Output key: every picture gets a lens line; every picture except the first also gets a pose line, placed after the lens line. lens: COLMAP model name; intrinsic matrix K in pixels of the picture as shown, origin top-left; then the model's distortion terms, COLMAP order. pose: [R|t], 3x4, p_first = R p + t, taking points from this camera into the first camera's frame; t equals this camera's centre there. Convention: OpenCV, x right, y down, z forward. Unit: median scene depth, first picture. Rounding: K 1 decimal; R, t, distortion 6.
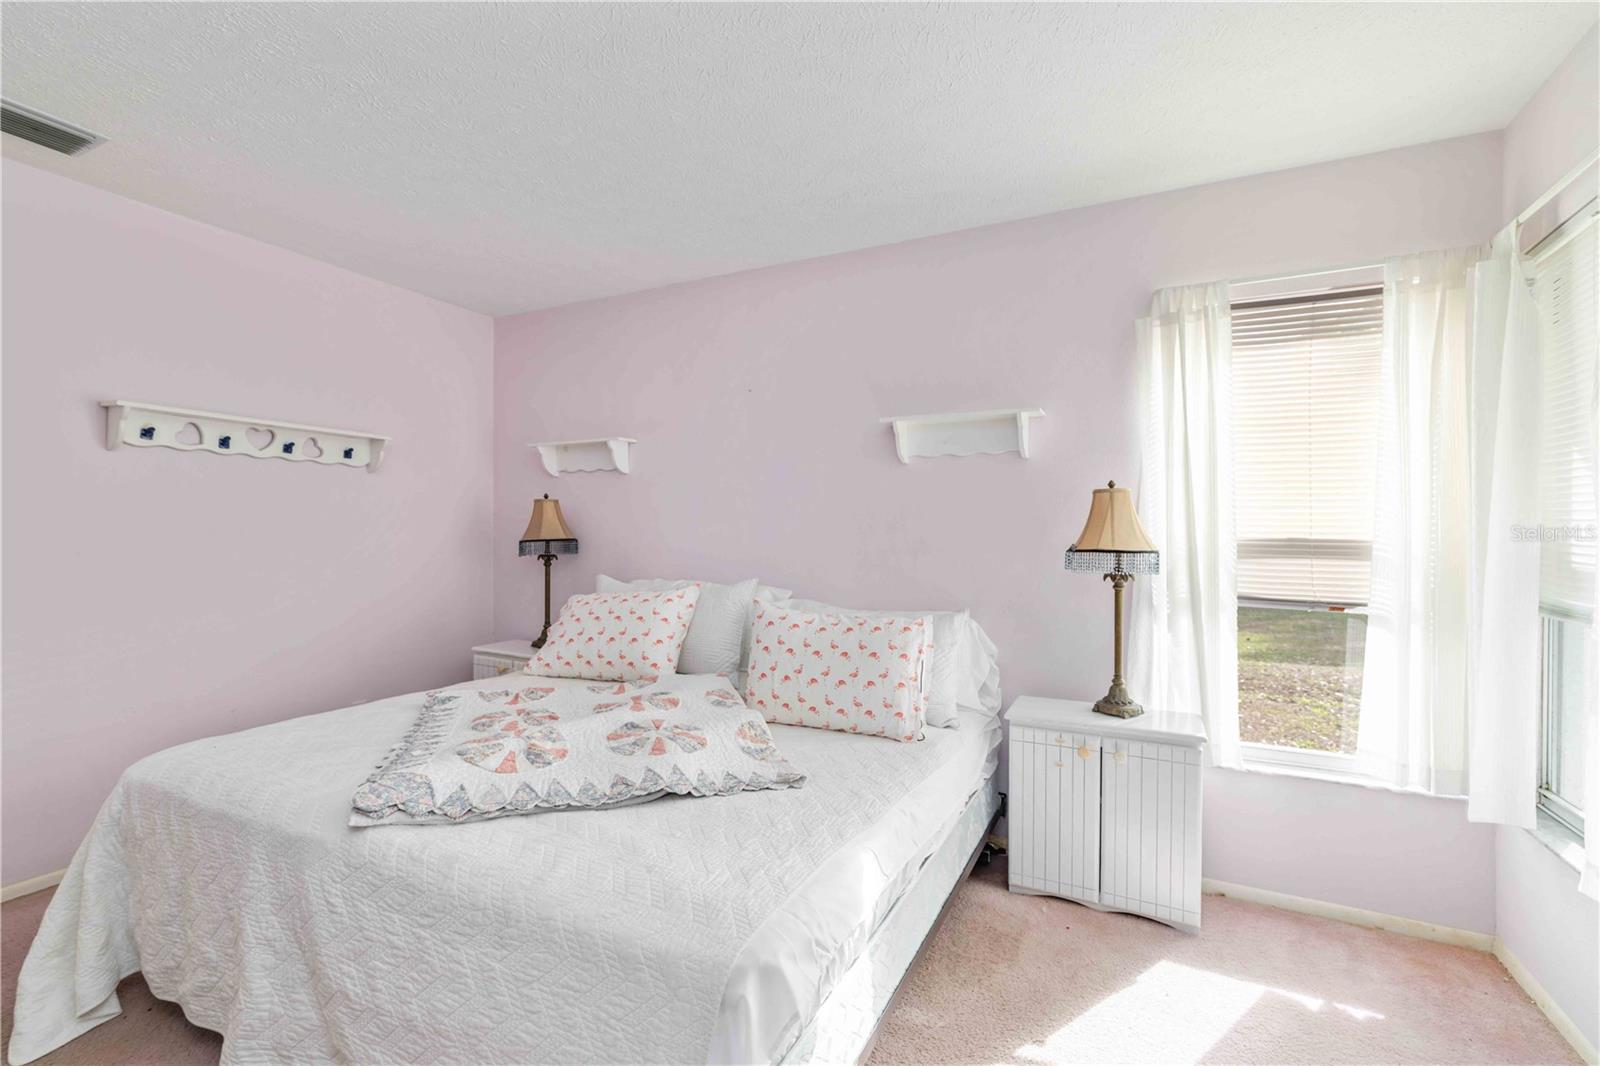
lens RADIAL K [[738.6, 0, 792.1], [0, 738.6, 527.5], [0, 0, 1]] dist [-0.003818, -0.000024]
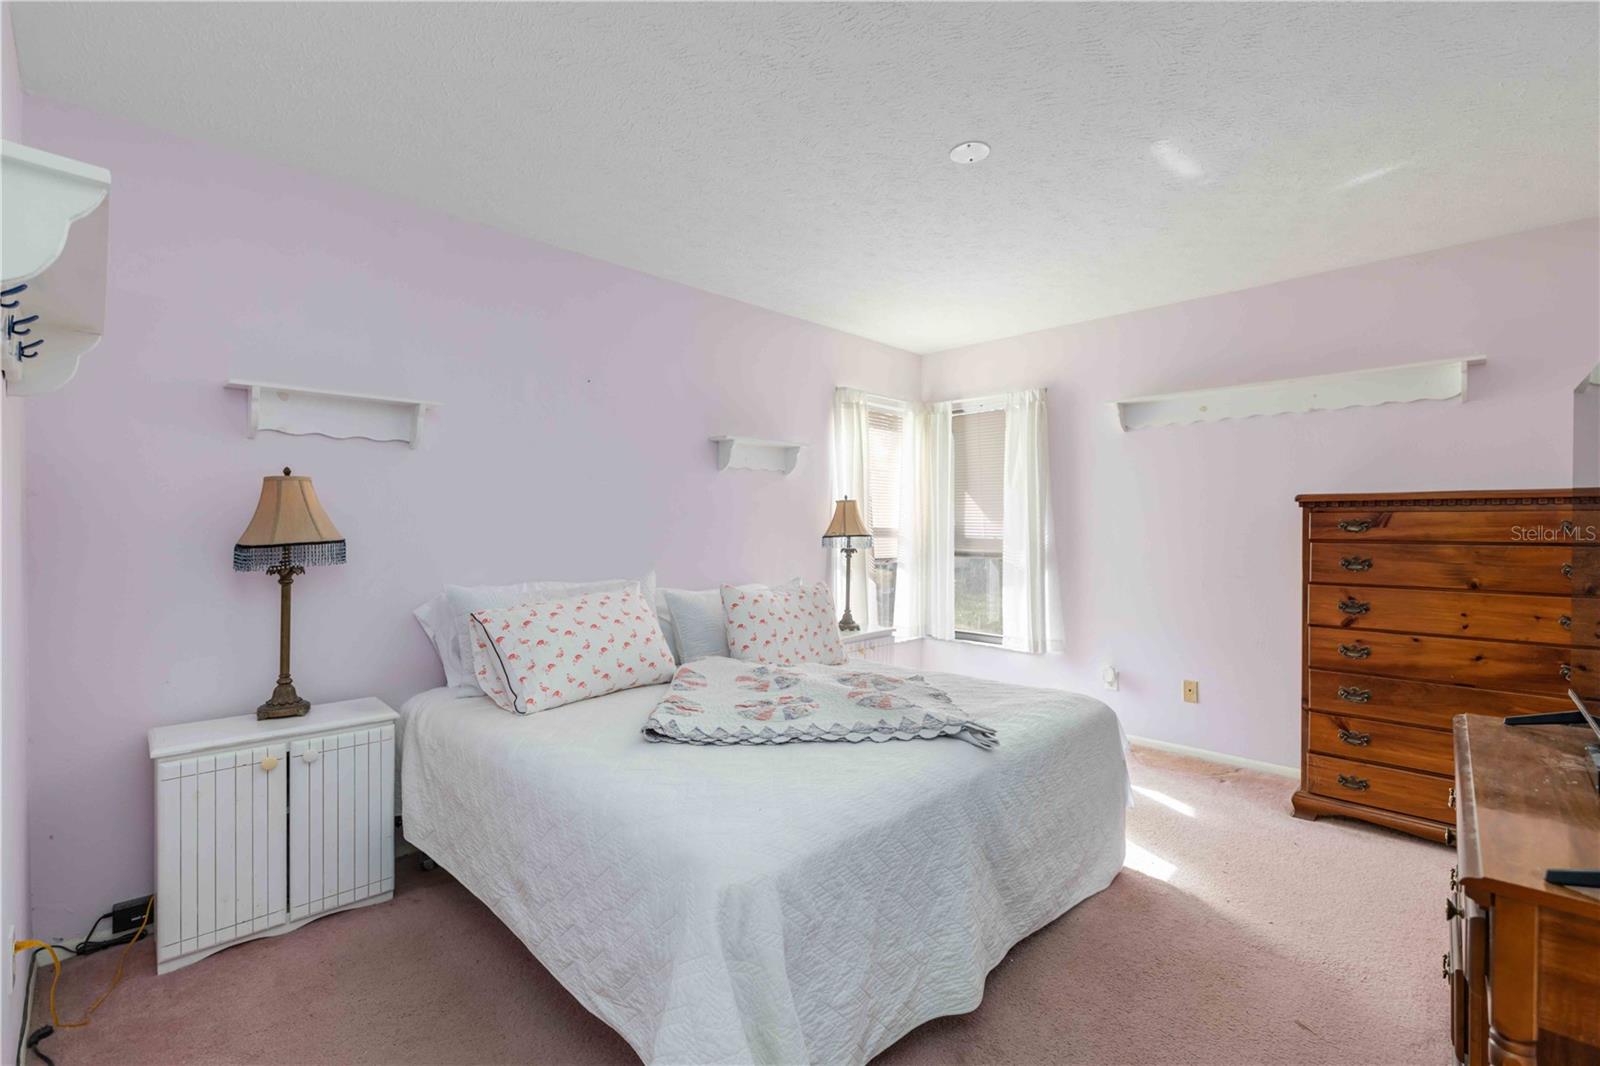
lens RADIAL K [[697.1, 0, 794.7], [0, 697.1, 531.6], [0, 0, 1]] dist [-0.000691, 0.001569]
pose [[0.303889, -0.016462, 0.952565, -0.765216], [-0.003621, 0.999824, 0.018434, -0.004885], [-0.952700, -0.009051, 0.303776, 0.408129]]
